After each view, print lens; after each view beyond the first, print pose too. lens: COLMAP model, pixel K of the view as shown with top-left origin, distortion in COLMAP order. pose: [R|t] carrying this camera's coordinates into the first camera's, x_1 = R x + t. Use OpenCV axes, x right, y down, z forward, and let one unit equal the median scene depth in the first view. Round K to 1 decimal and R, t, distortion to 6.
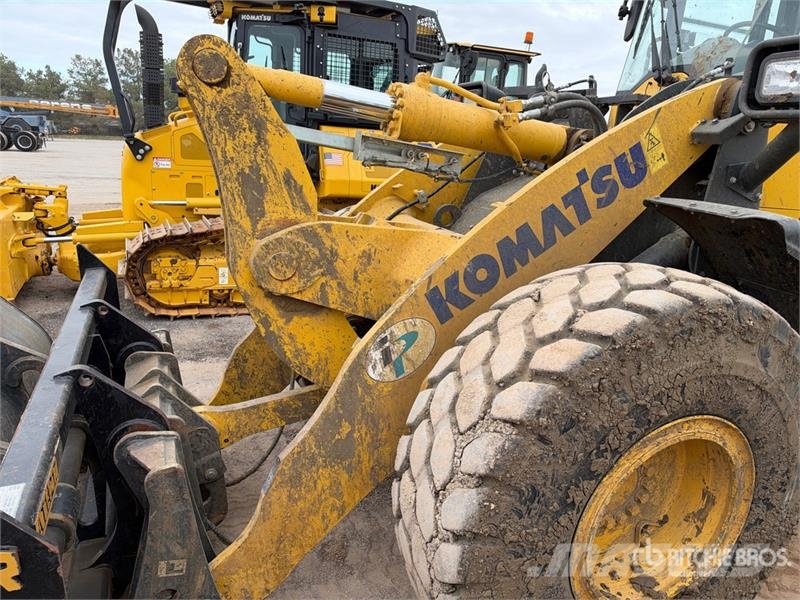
lens RADIAL K [[590.9, 0, 402.0], [0, 590.9, 307.3], [0, 0, 1]] dist [0.095834, -0.181594]
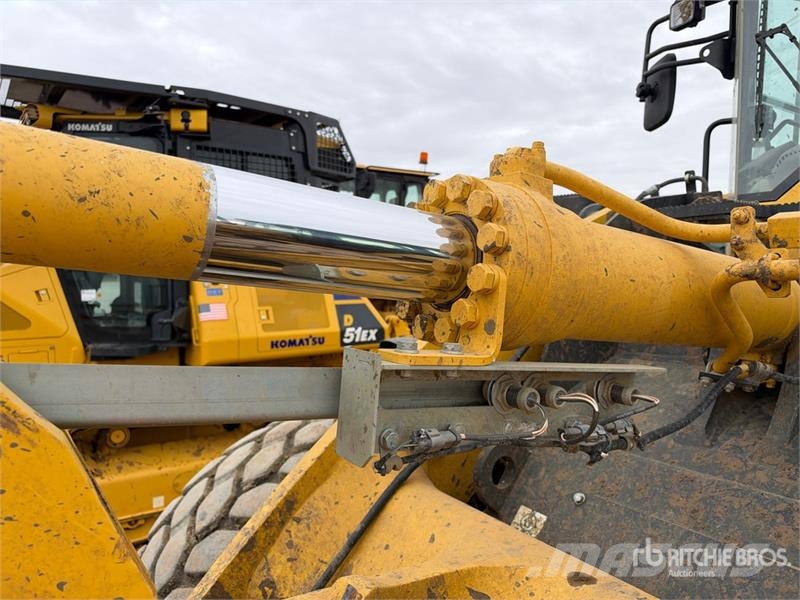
lens RADIAL K [[580.9, 0, 402.4], [0, 580.9, 290.1], [0, 0, 1]] dist [0.017013, -0.049565]
pose [[0.974311, -0.068804, 0.214437, -0.102368], [0.114214, 0.971610, -0.207192, -0.259871], [-0.194094, 0.226362, 0.954509, 0.731885]]
